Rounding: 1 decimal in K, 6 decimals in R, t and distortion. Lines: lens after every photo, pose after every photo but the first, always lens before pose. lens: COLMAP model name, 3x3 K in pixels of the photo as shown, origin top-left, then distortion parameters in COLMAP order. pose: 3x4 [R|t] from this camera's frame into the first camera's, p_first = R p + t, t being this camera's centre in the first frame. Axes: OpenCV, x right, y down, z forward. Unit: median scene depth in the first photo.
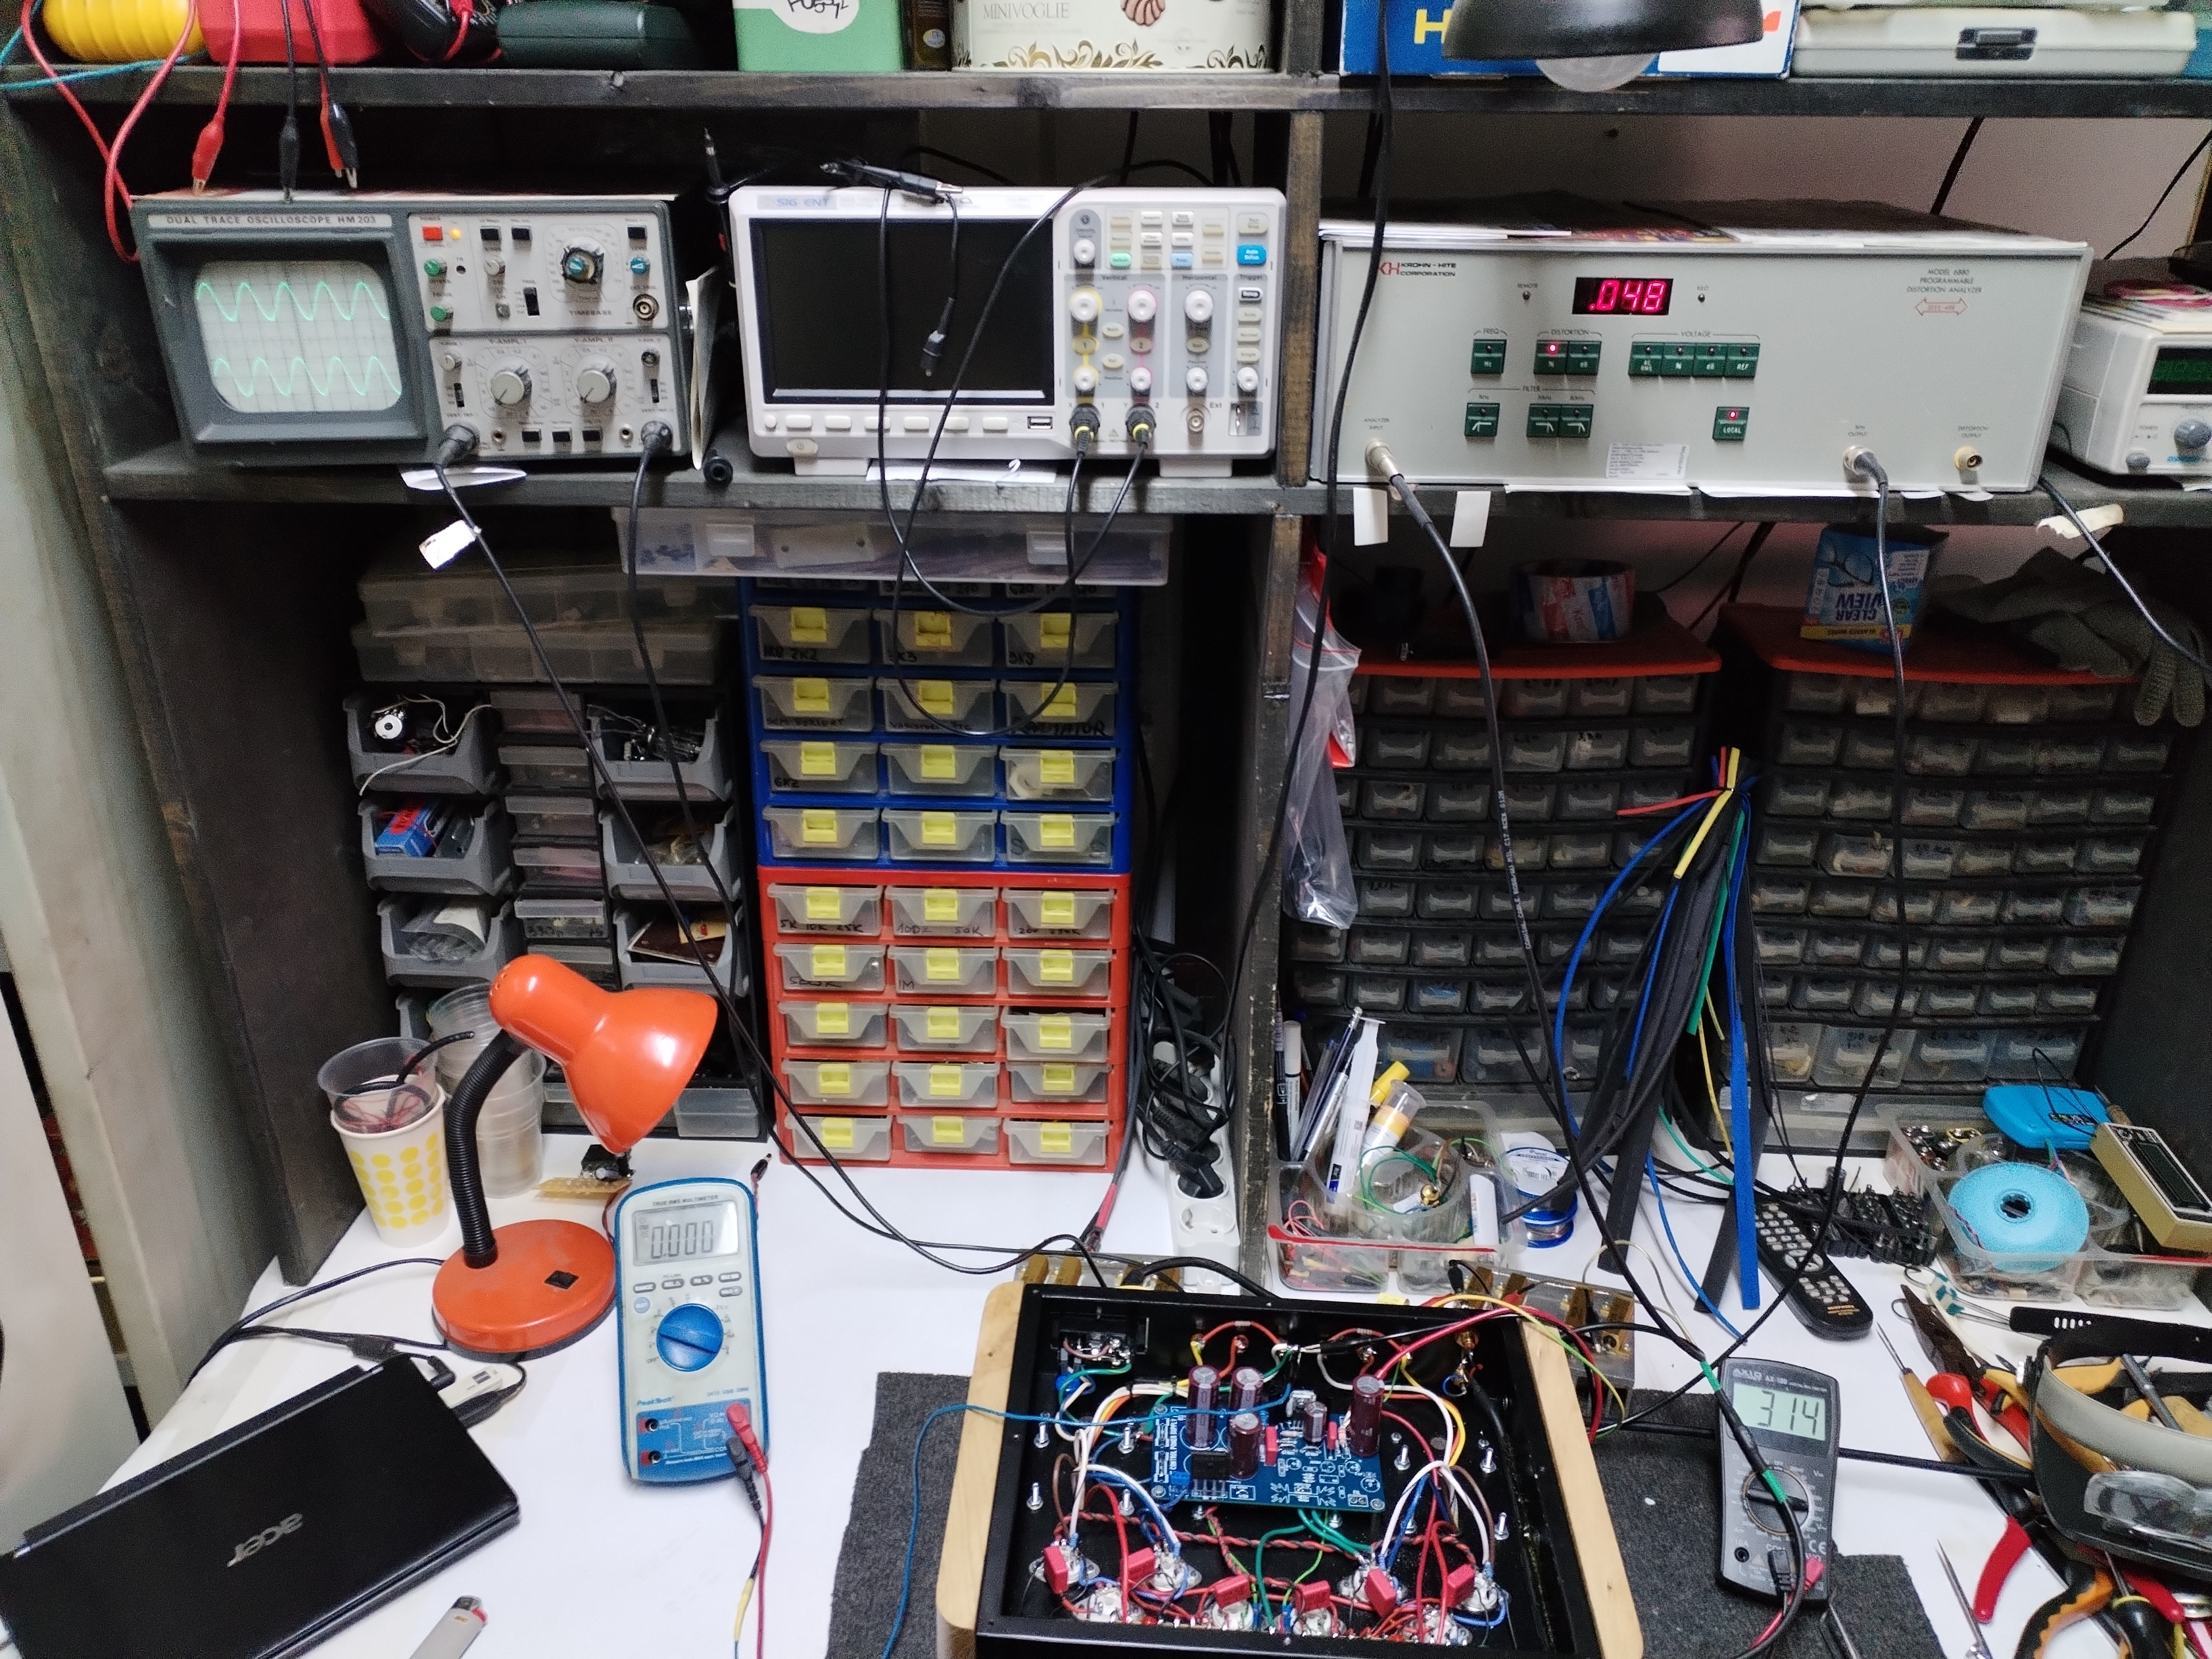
lens RADIAL K [[1644.2, 0, 1129.6], [0, 1644.2, 796.9], [0, 0, 1]] dist [-0.004597, 0.009039]
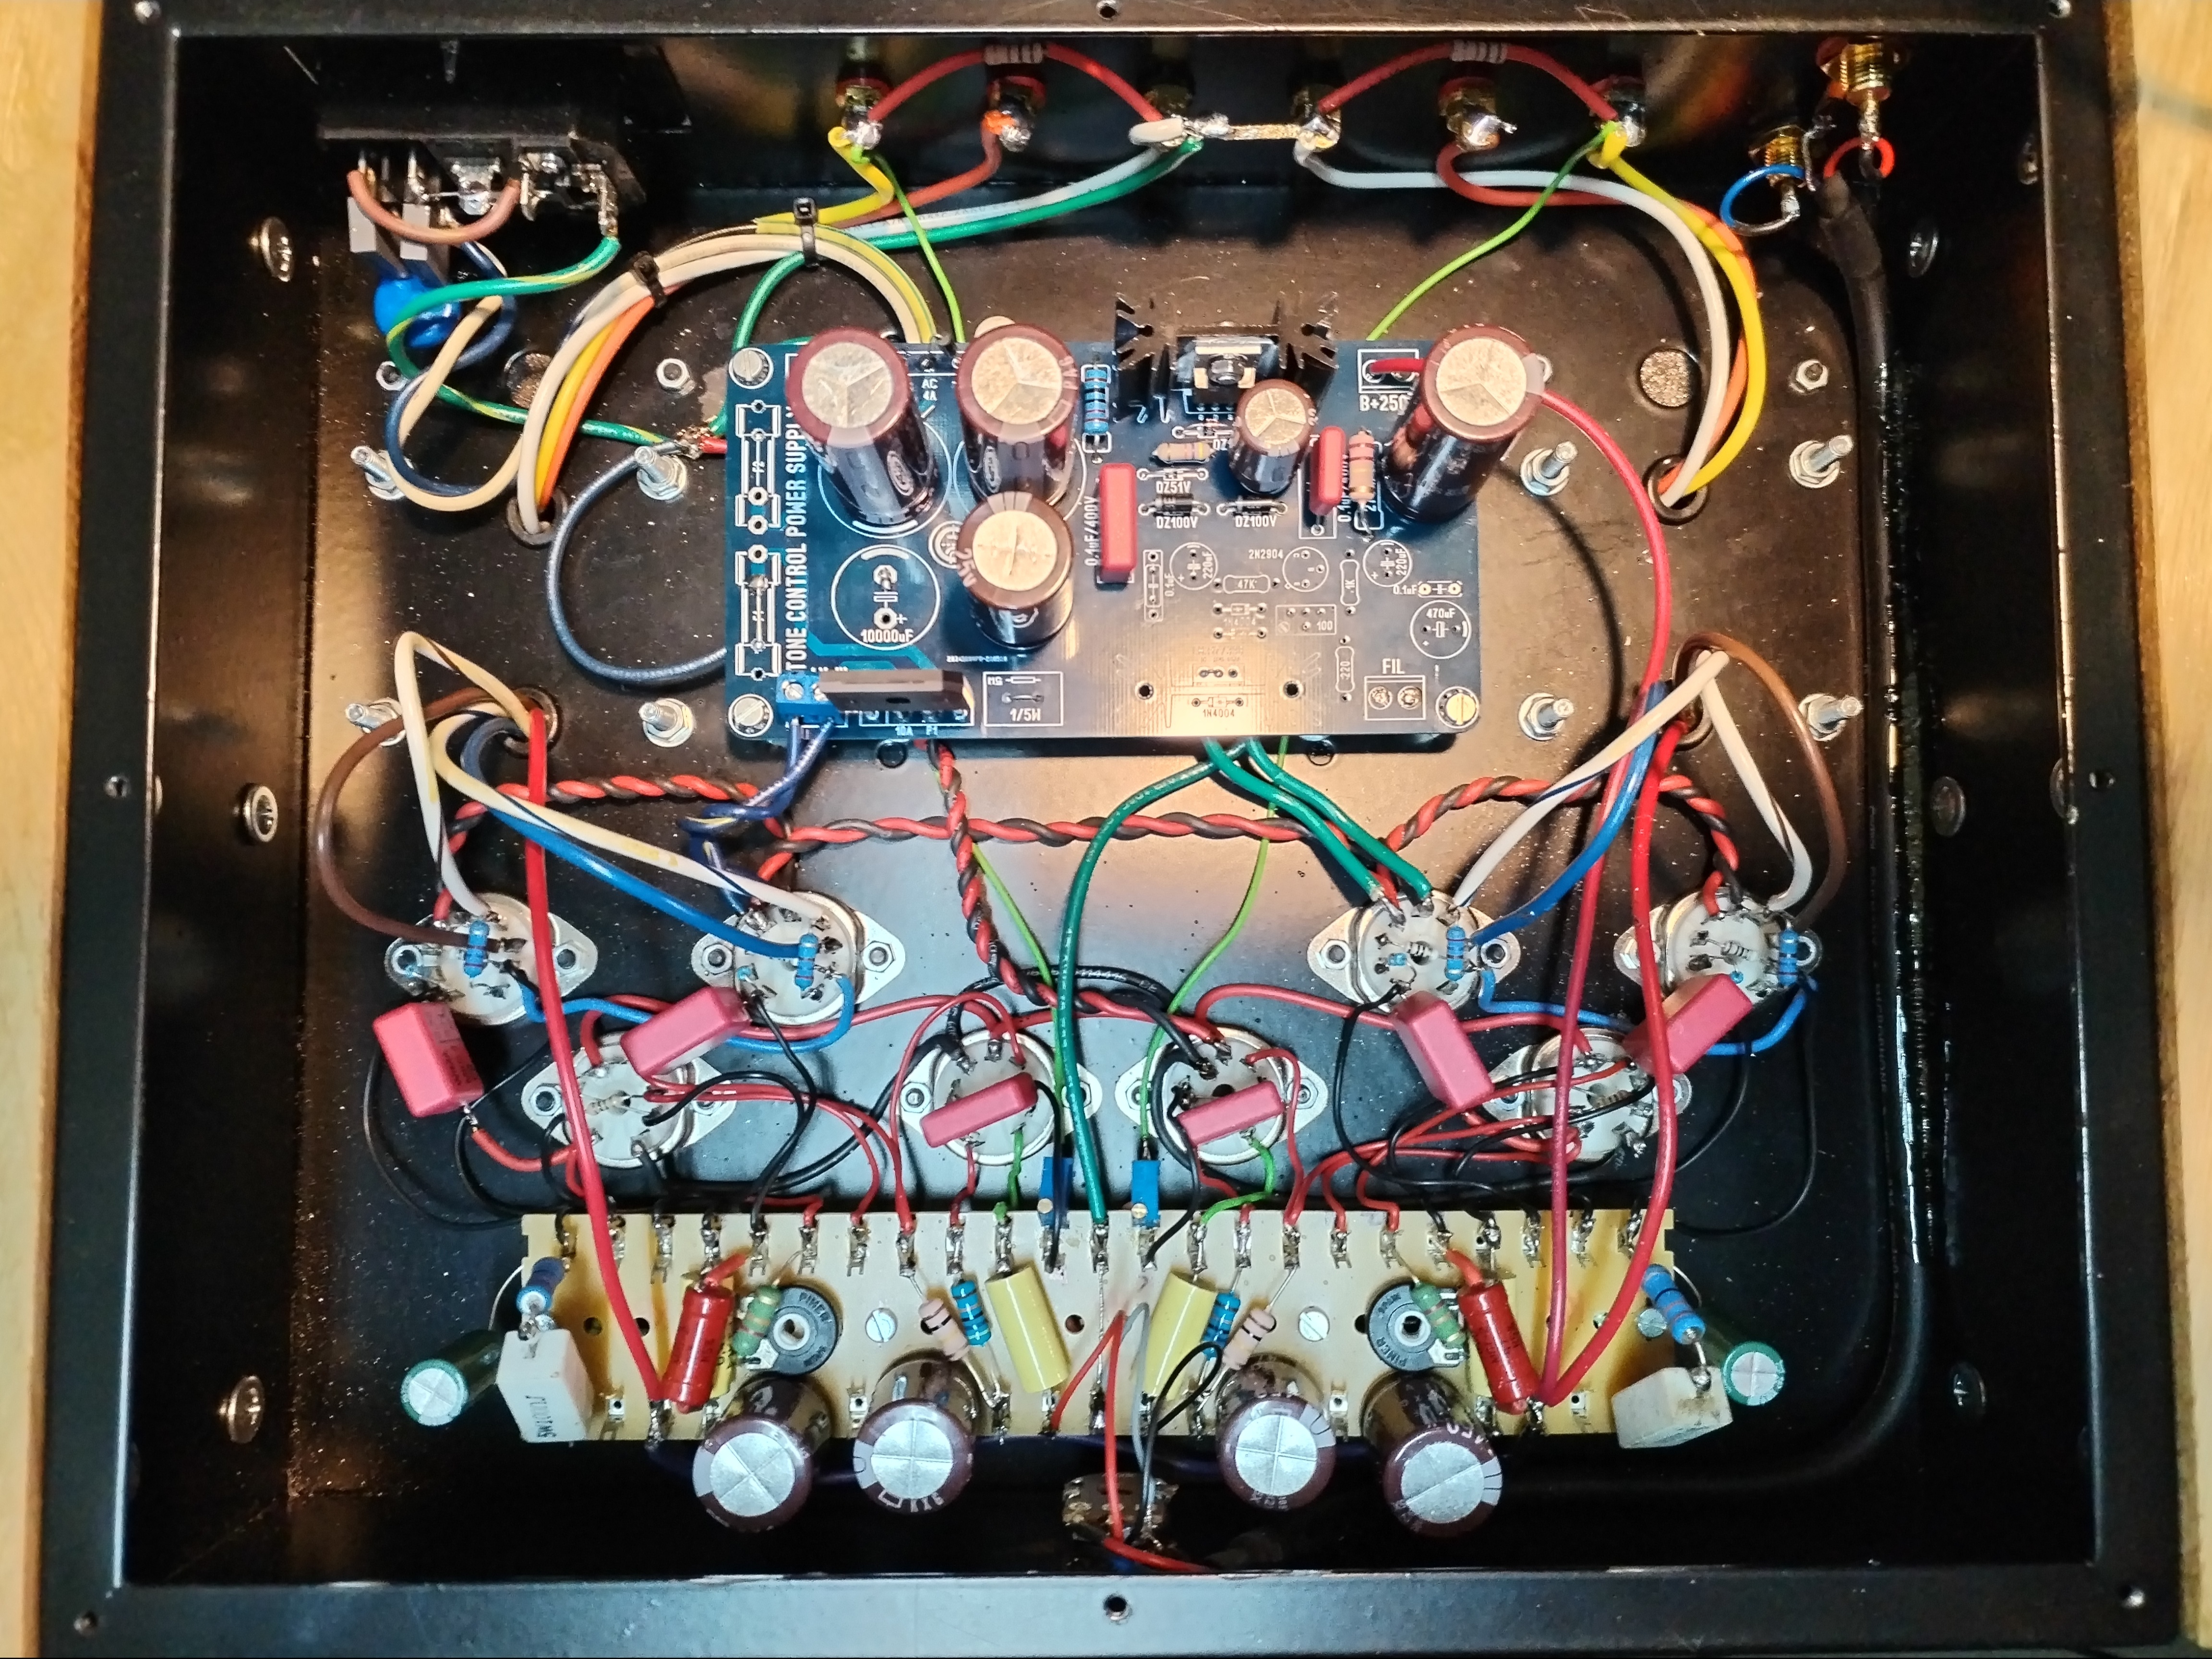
lens RADIAL K [[1666.0, 0, 1096.5], [0, 1666.0, 822.0], [0, 0, 1]] dist [-0.012740, -0.003391]
pose [[0.998251, -0.048047, -0.034453, 0.071950], [0.053263, 0.477922, 0.876786, 0.125809], [-0.025661, -0.877087, 0.479645, 0.646773]]
